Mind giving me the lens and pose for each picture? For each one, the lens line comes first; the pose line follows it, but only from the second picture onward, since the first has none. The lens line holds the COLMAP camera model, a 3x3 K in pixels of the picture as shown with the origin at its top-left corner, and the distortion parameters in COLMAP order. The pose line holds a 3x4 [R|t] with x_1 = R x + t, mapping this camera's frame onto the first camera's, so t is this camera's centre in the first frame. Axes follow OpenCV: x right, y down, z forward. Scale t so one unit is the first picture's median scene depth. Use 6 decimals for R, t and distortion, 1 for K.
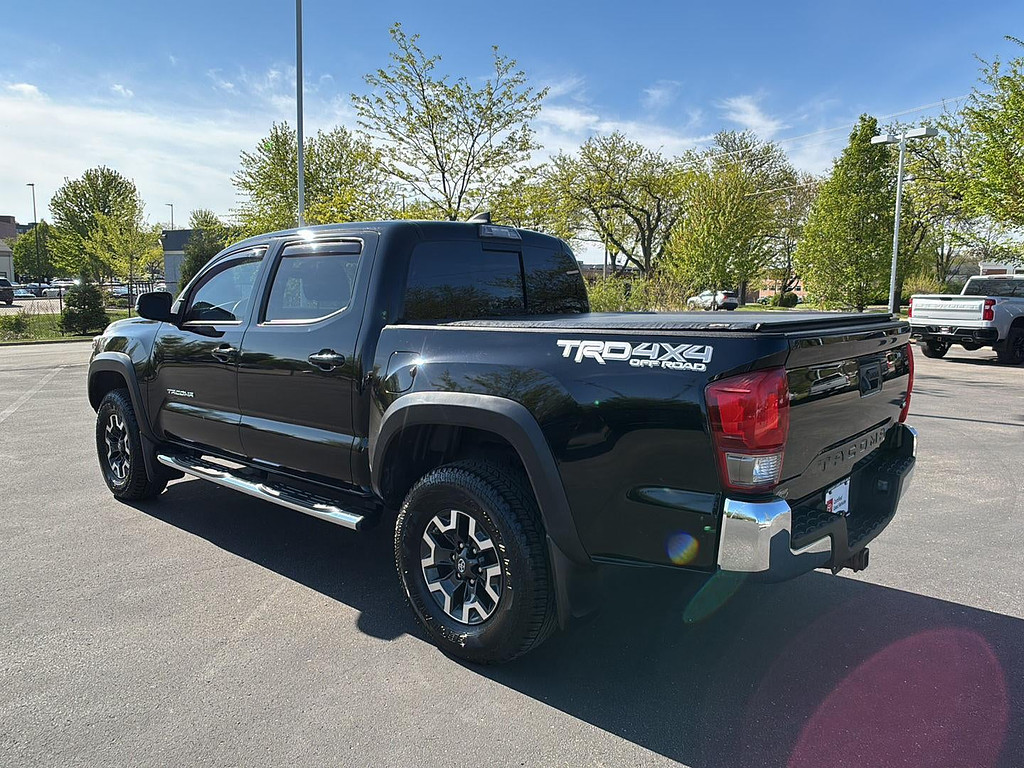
lens RADIAL K [[732.8, 0, 514.2], [0, 732.8, 379.6], [0, 0, 1]] dist [-0.022722, 0.005558]
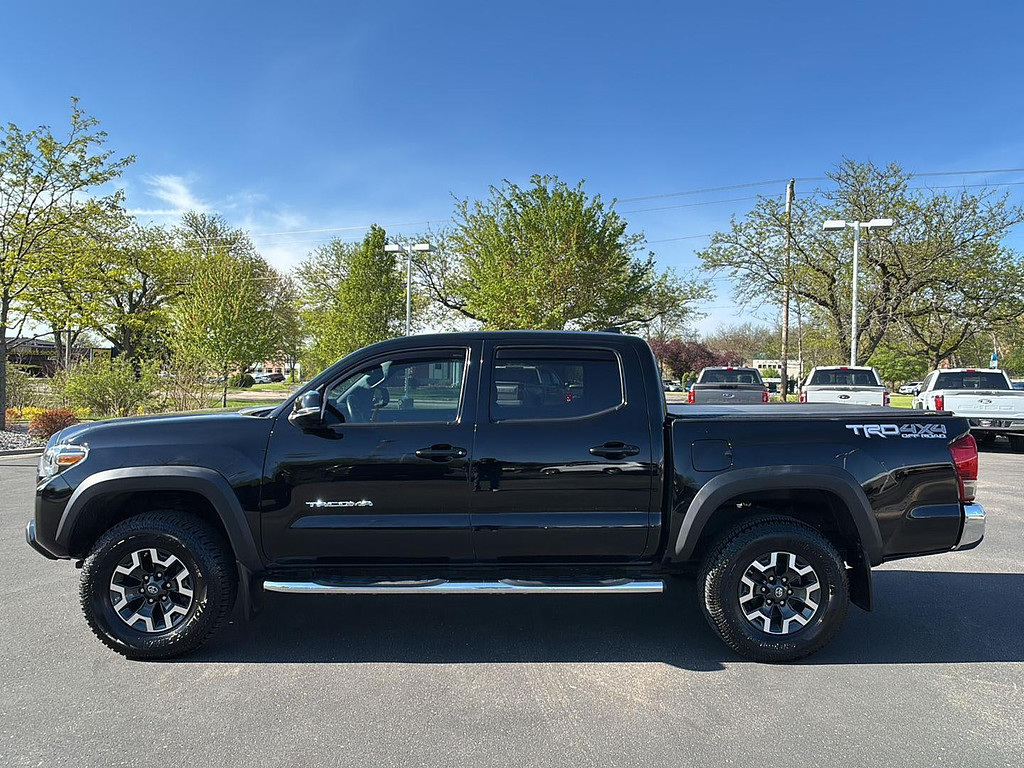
lens RADIAL K [[732.8, 0, 501.5], [0, 732.8, 388.4], [0, 0, 1]] dist [-0.022722, 0.005558]
pose [[0.723798, -0.004584, 0.689997, -1.351998], [0.071615, 0.995077, -0.068513, -0.067640], [-0.686285, 0.099003, 0.720563, 0.325777]]
